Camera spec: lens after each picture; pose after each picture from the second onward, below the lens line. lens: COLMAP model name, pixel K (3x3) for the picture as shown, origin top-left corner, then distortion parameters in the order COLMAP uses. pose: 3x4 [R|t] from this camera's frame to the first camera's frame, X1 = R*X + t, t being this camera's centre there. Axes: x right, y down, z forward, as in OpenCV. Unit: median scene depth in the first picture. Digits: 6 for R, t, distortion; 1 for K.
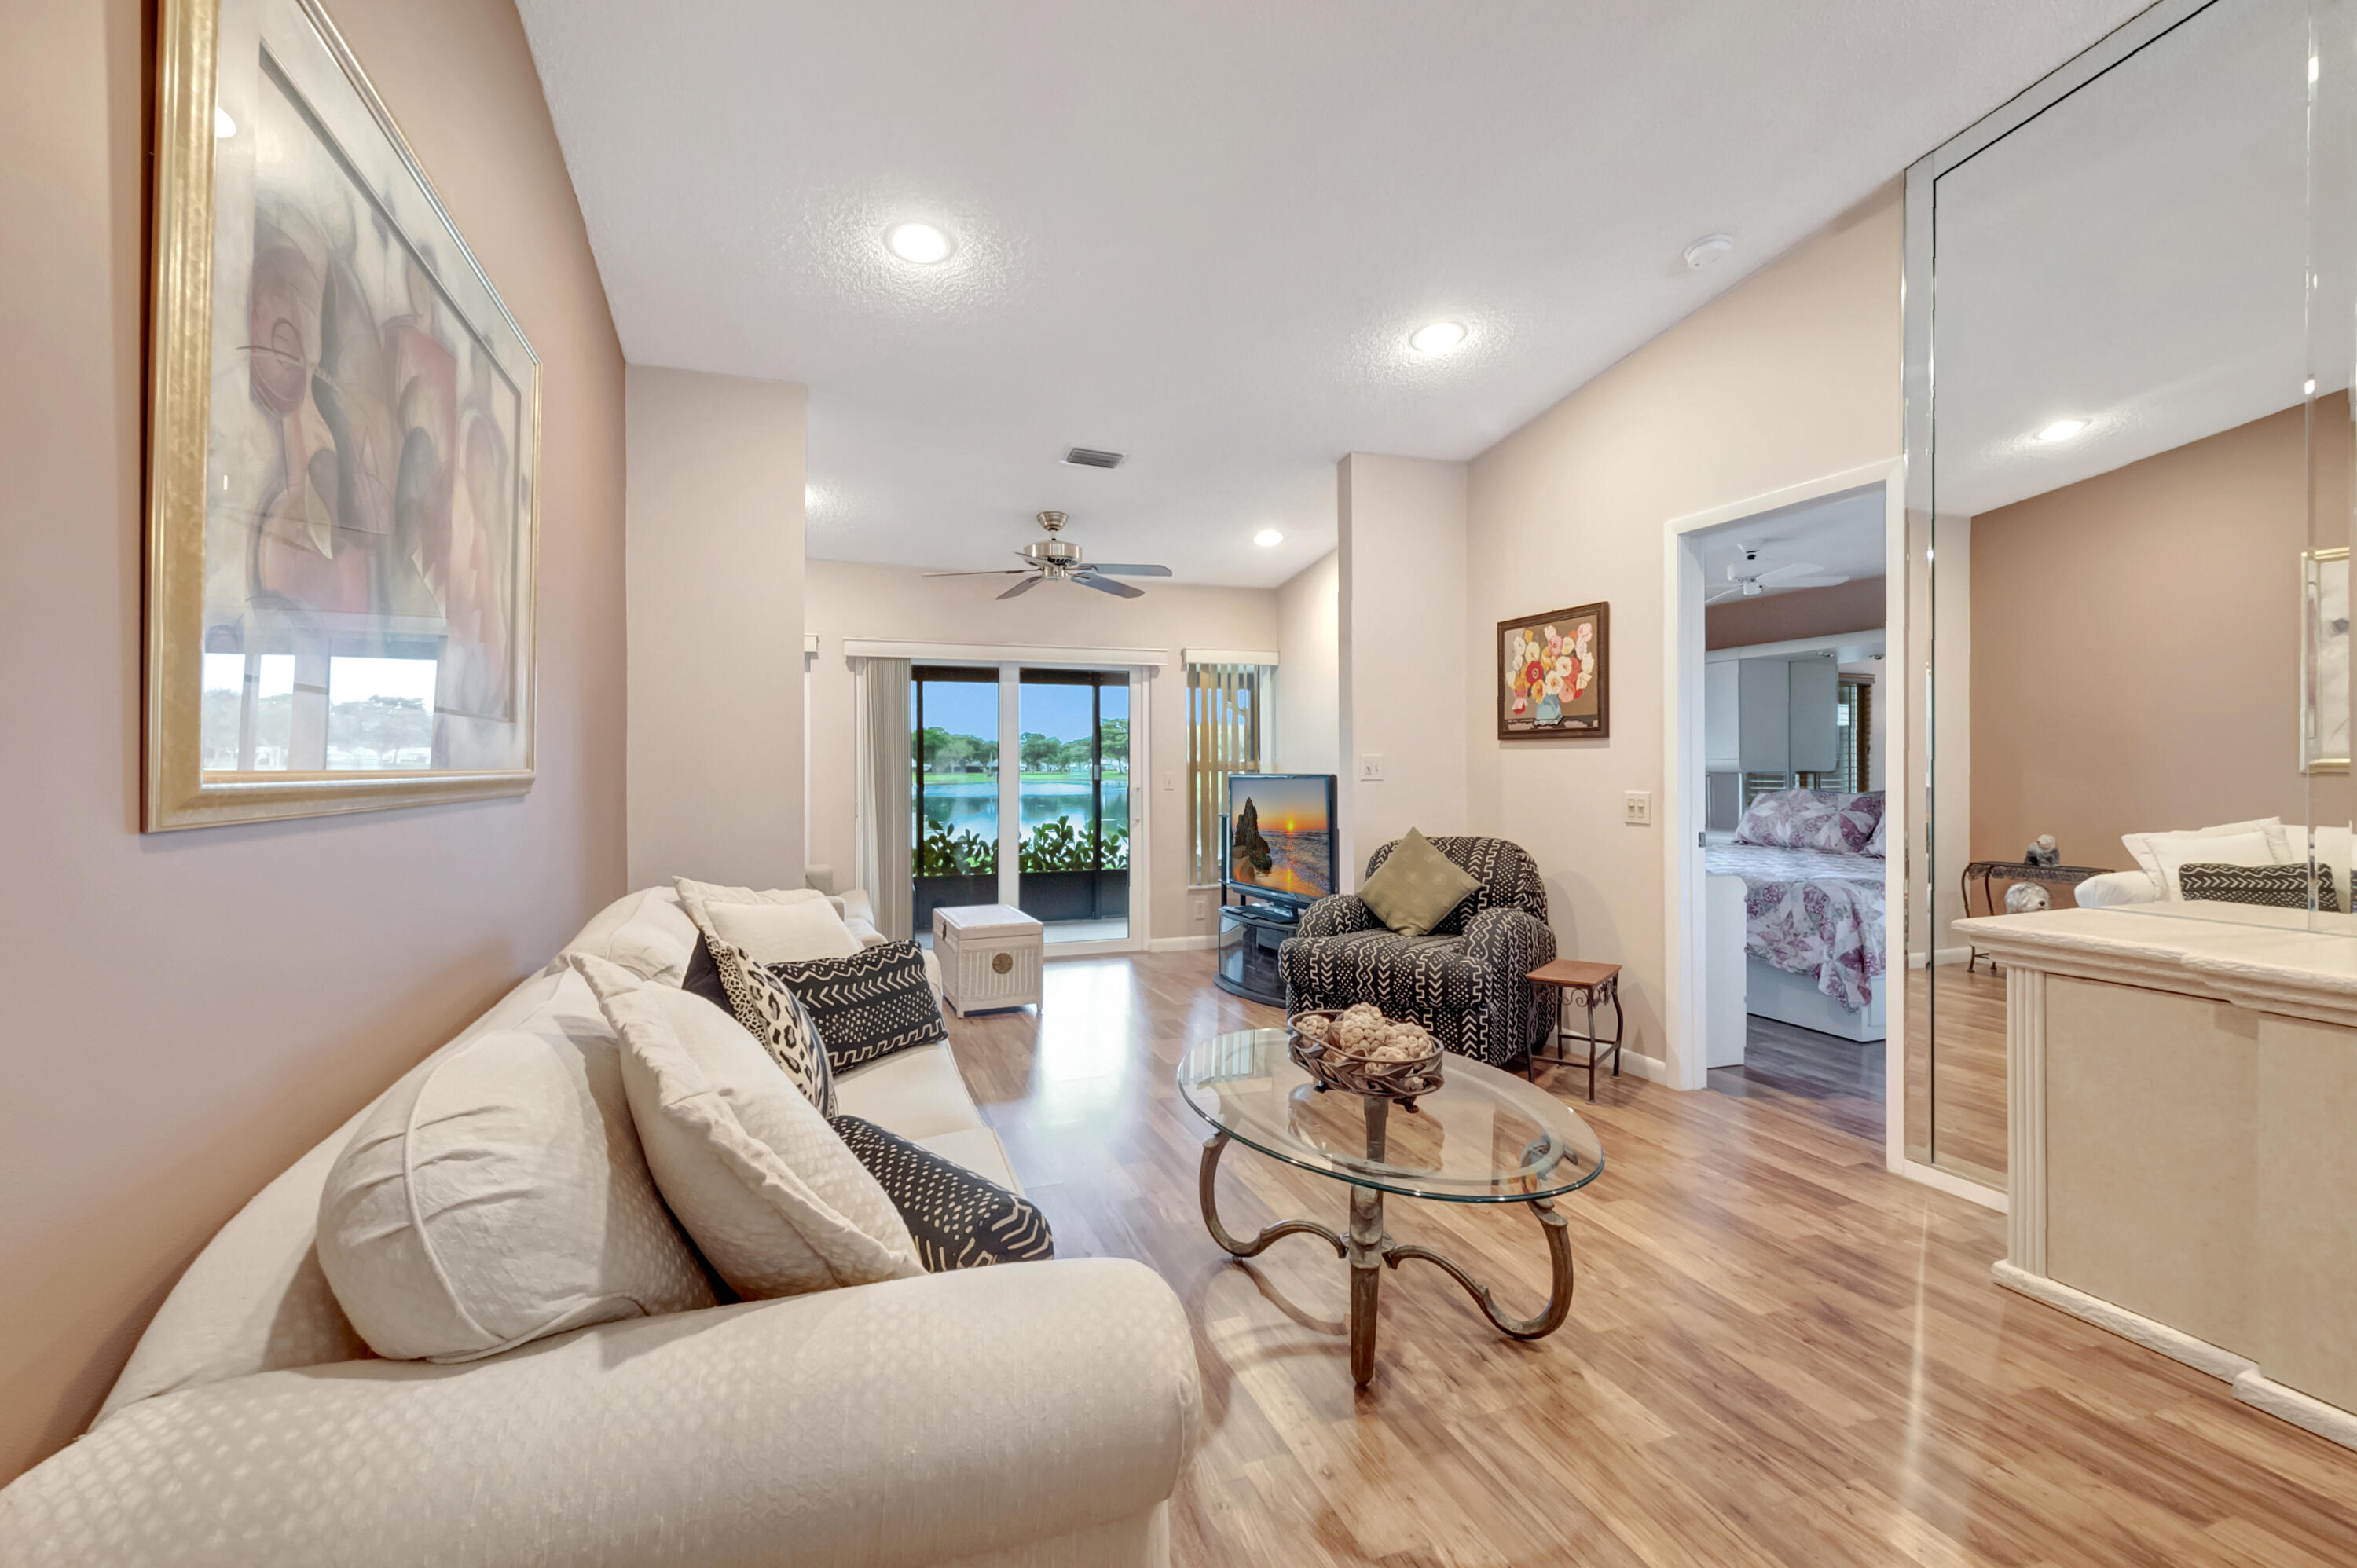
lens RADIAL K [[1038.7, 0, 1180.1], [0, 1038.7, 757.4], [0, 0, 1]] dist [0.033410, -0.026053]
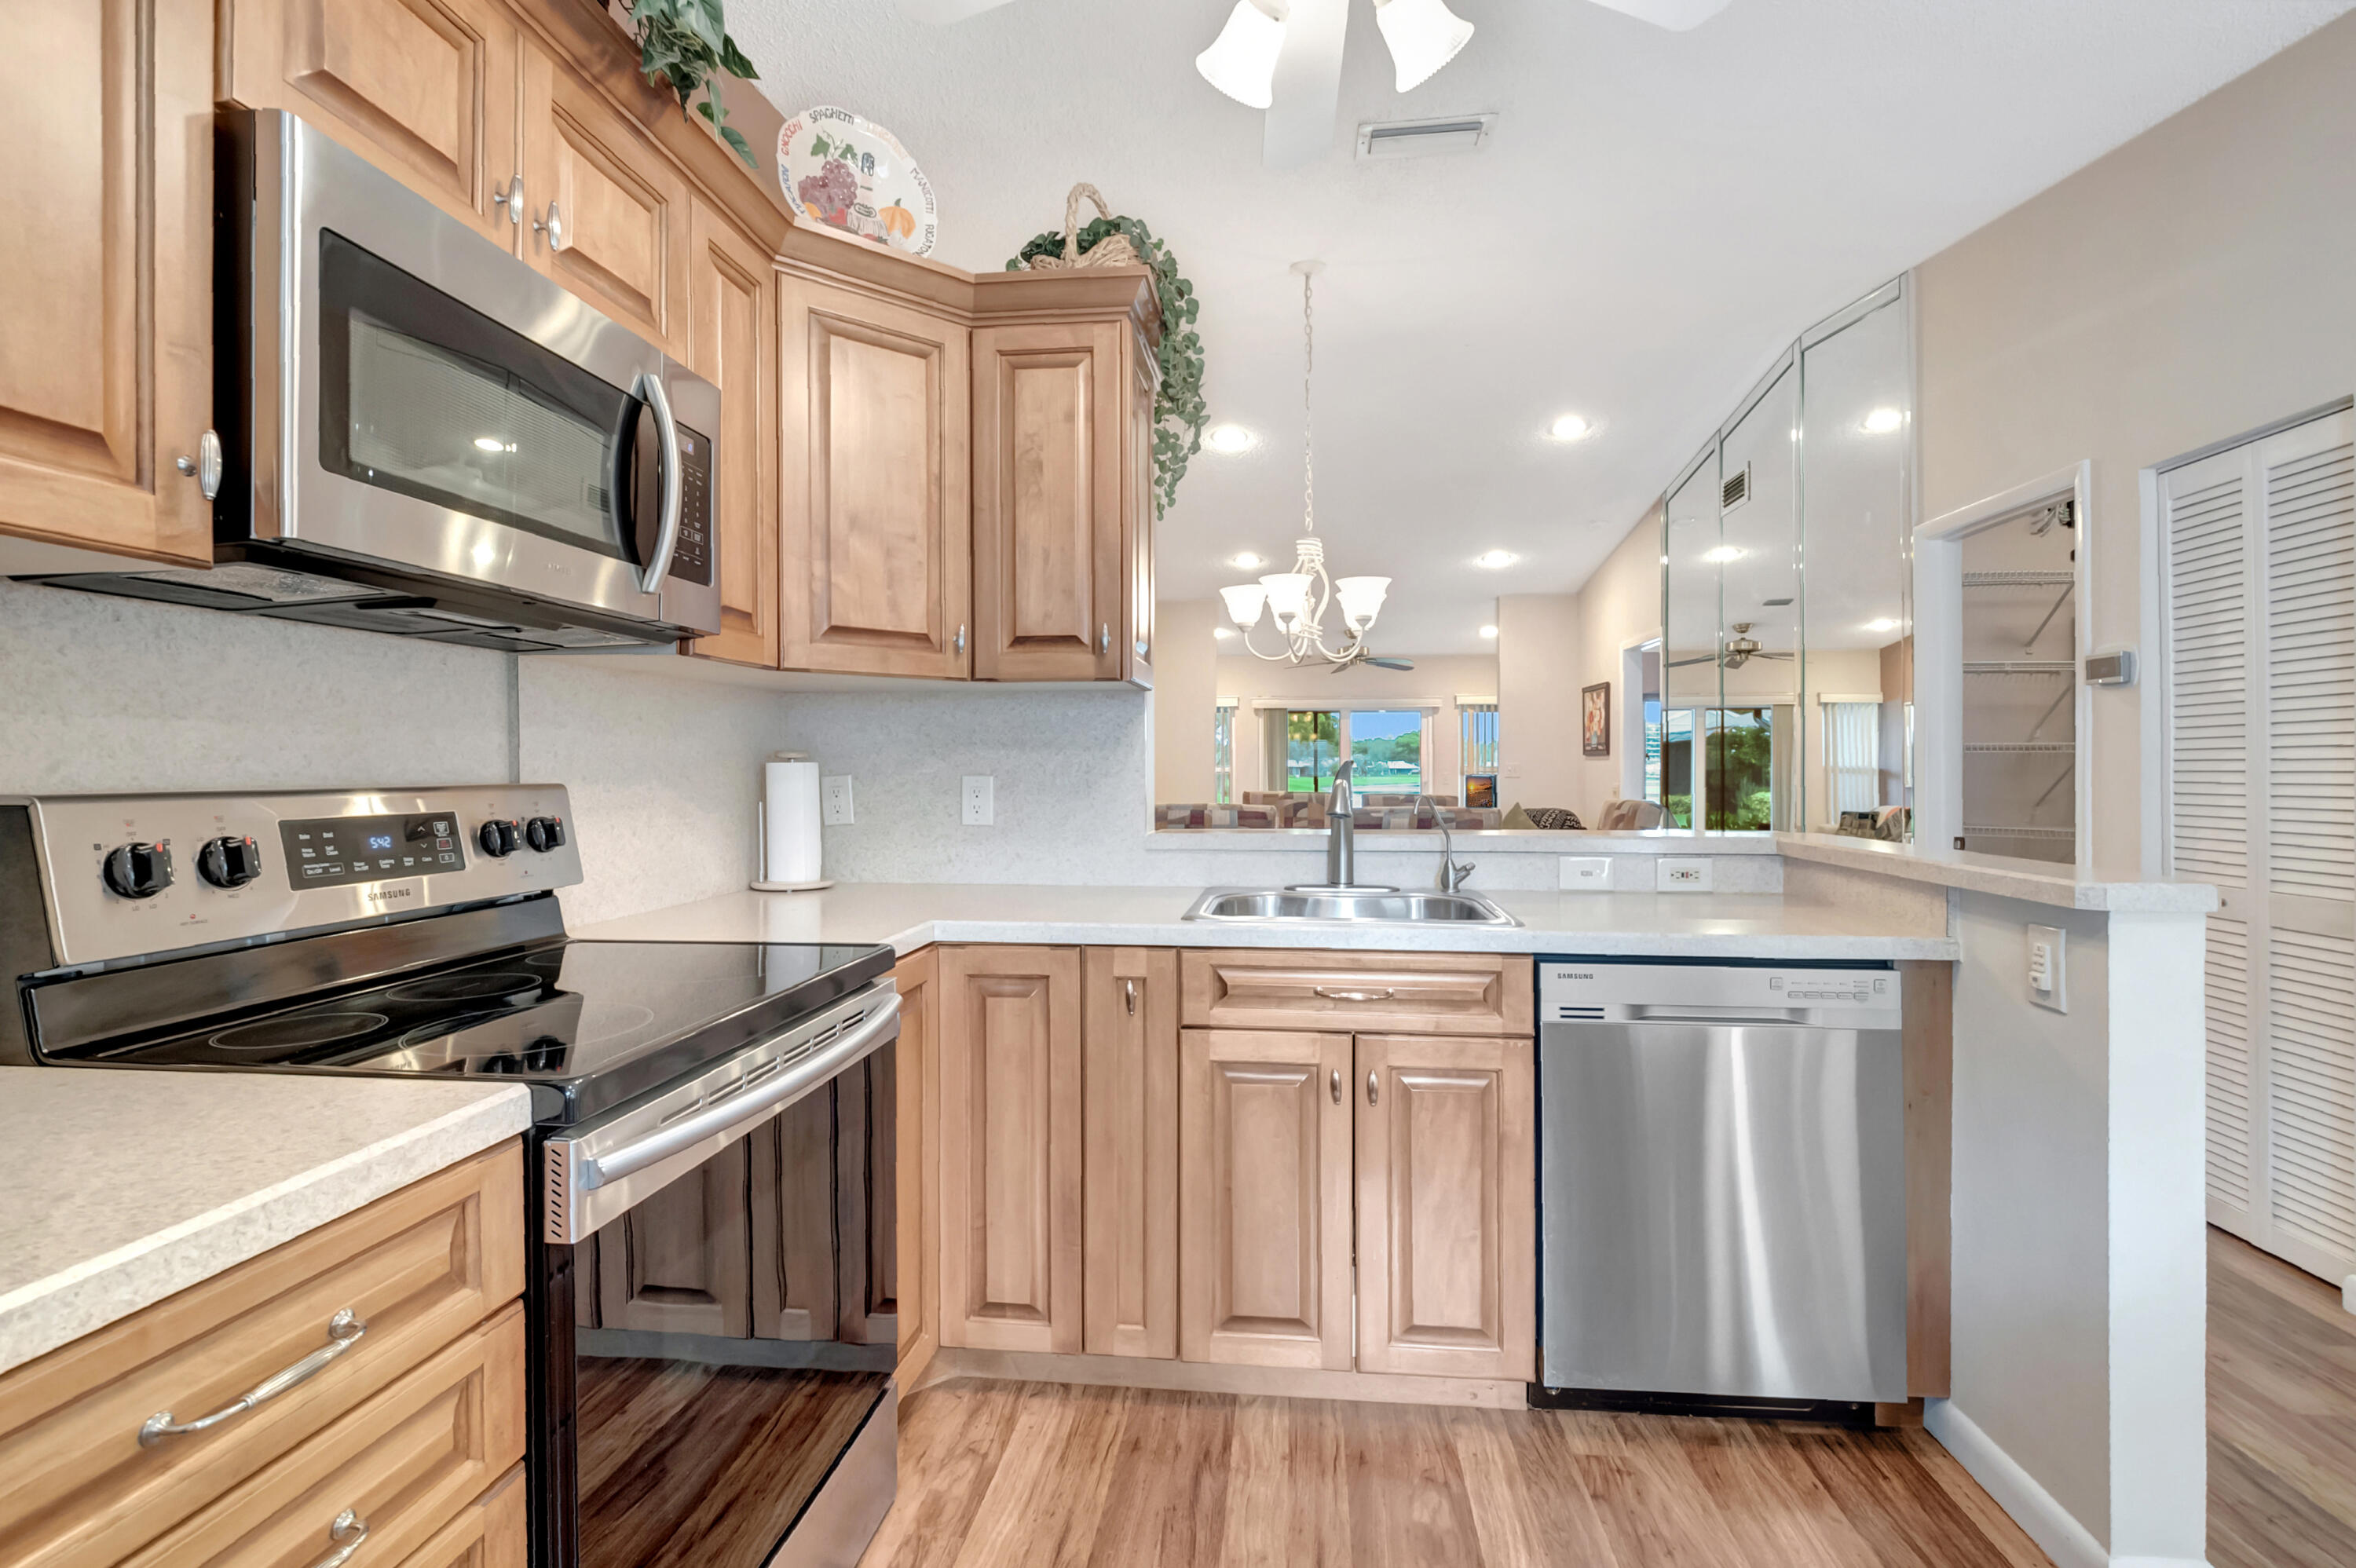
lens RADIAL K [[1065.9, 0, 1175.2], [0, 1065.9, 794.7], [0, 0, 1]] dist [0.001100, -0.000470]
pose [[0.890674, 0.013109, -0.454454, 0.524420], [0.001770, 0.999477, 0.032300, -0.010094], [0.454640, -0.029574, 0.890184, -0.935309]]
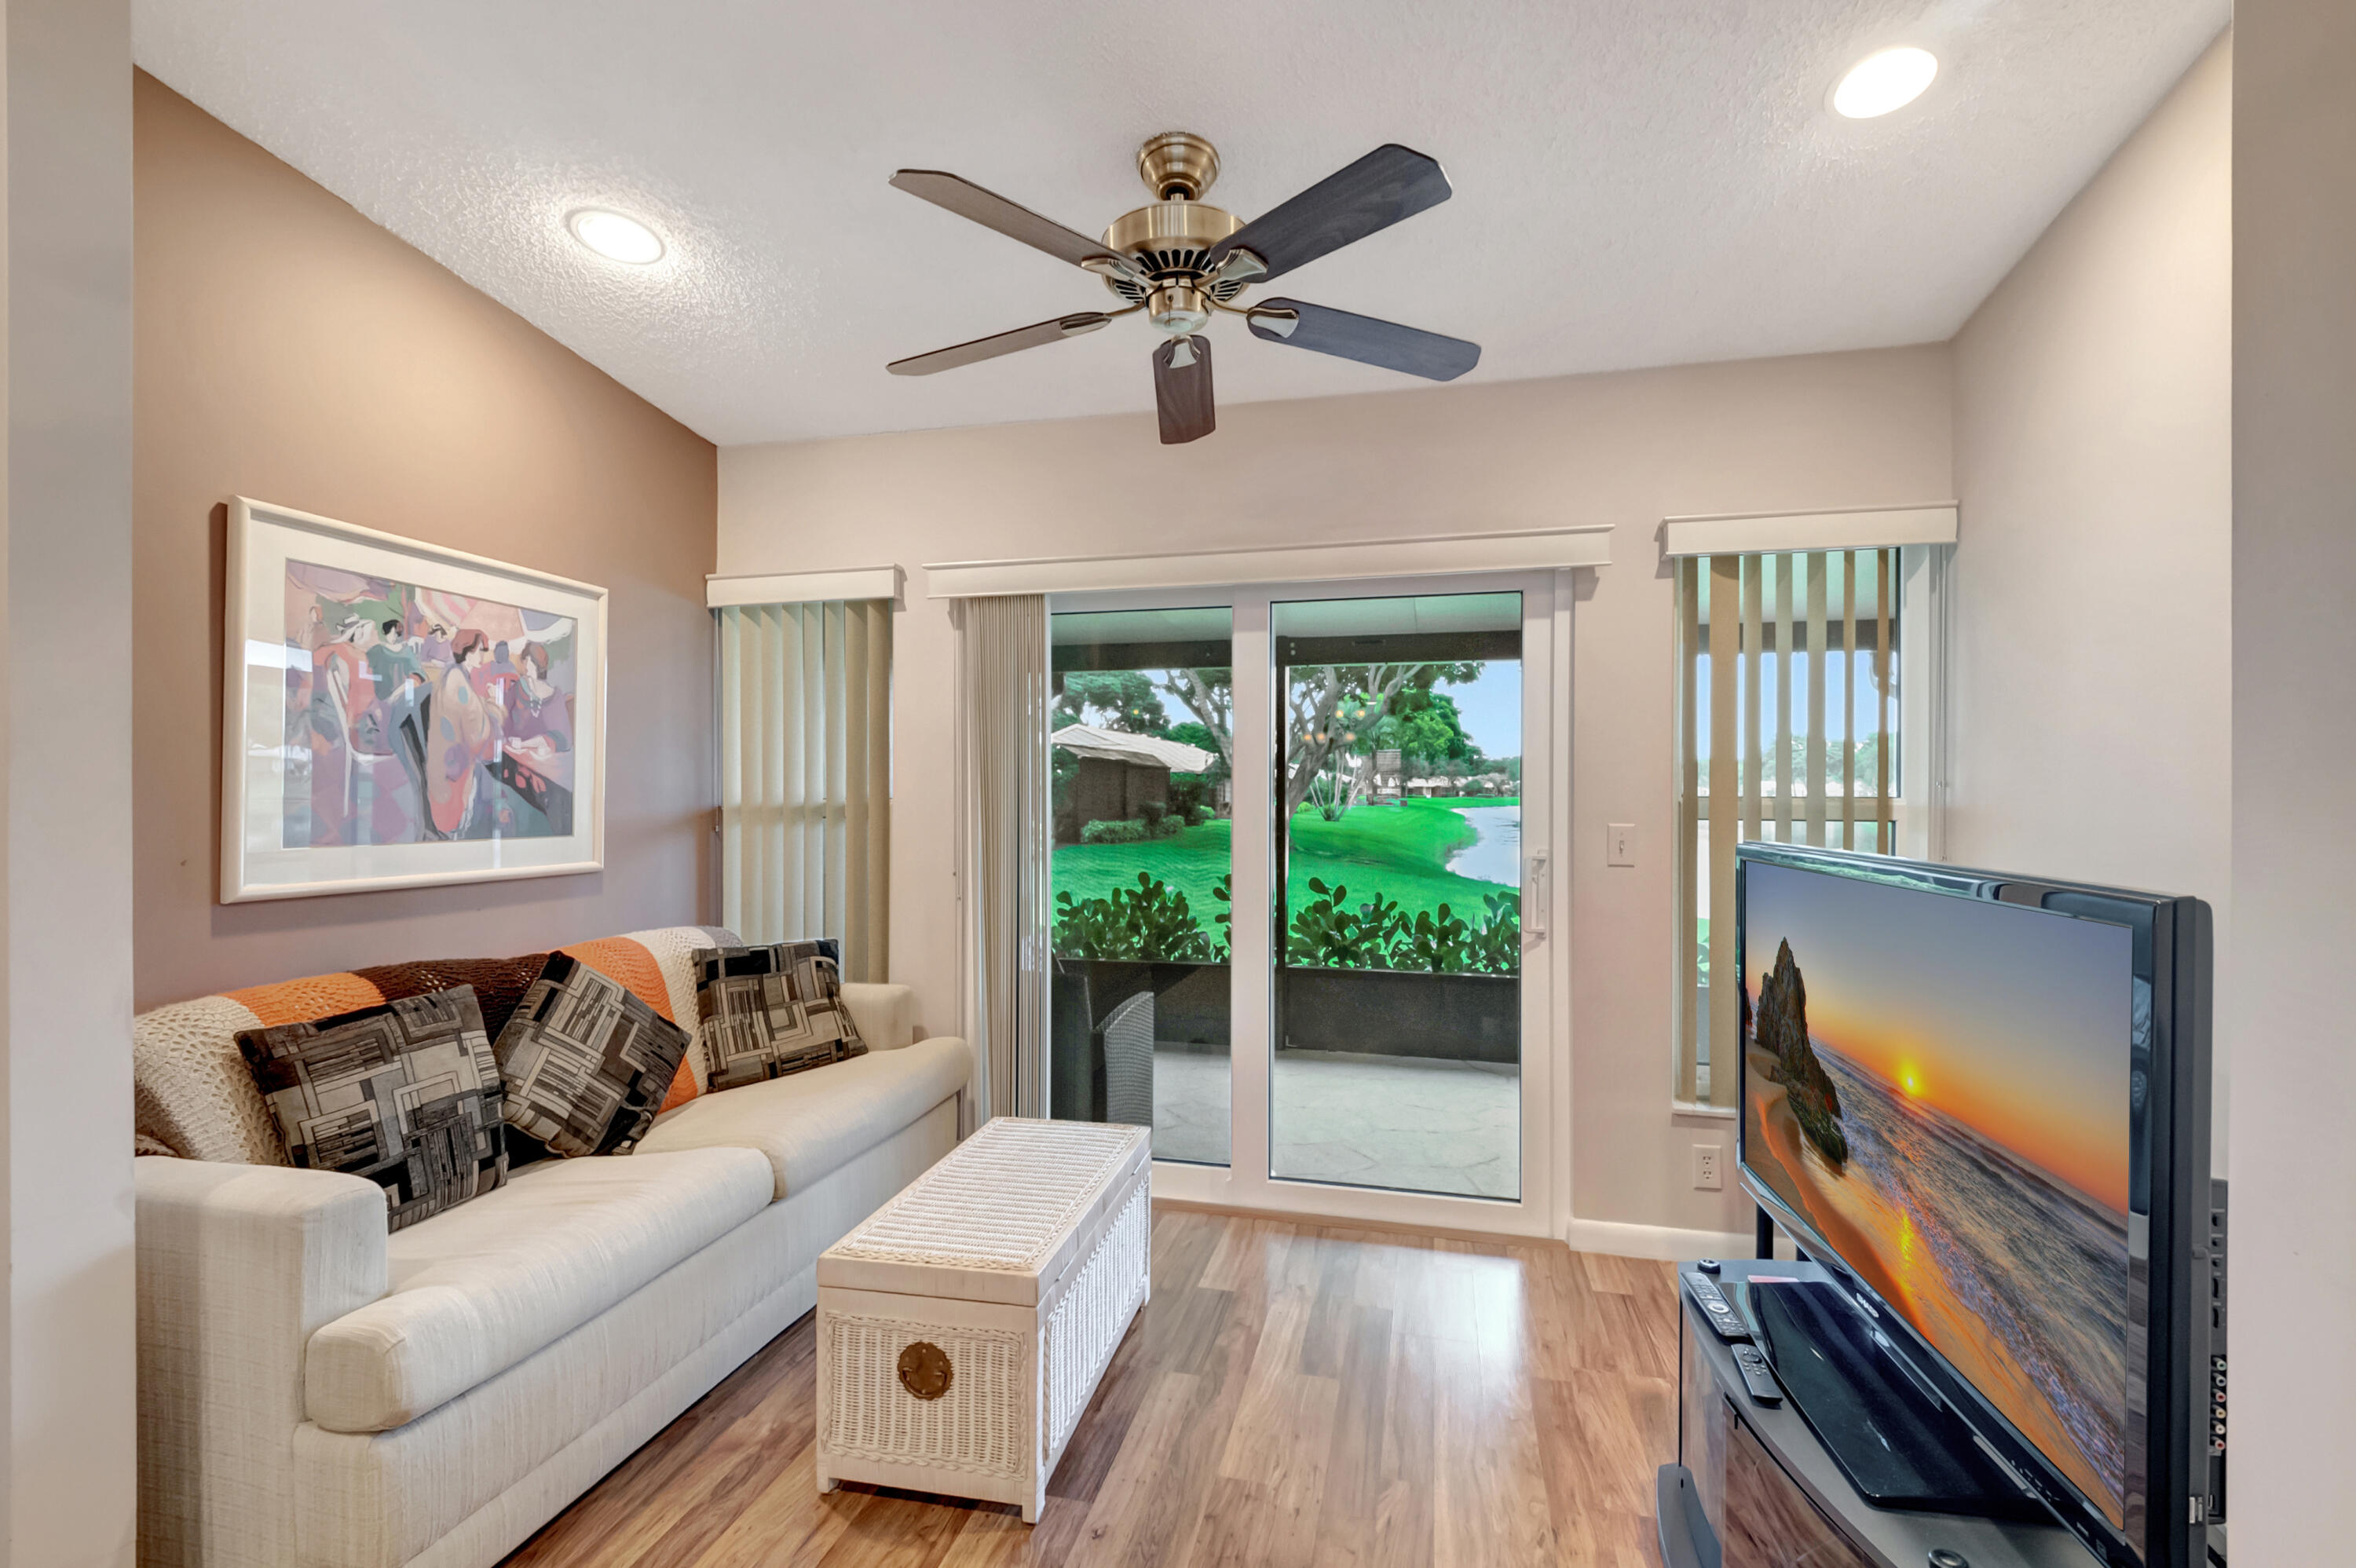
lens RADIAL K [[1031.6, 0, 1192.2], [0, 1031.6, 794.6], [0, 0, 1]] dist [0.046662, -0.024513]
pose [[0.835540, 0.006603, -0.549390, 0.110392], [0.002076, 0.999883, 0.015175, -0.006199], [0.549426, -0.013819, 0.835428, 0.804698]]
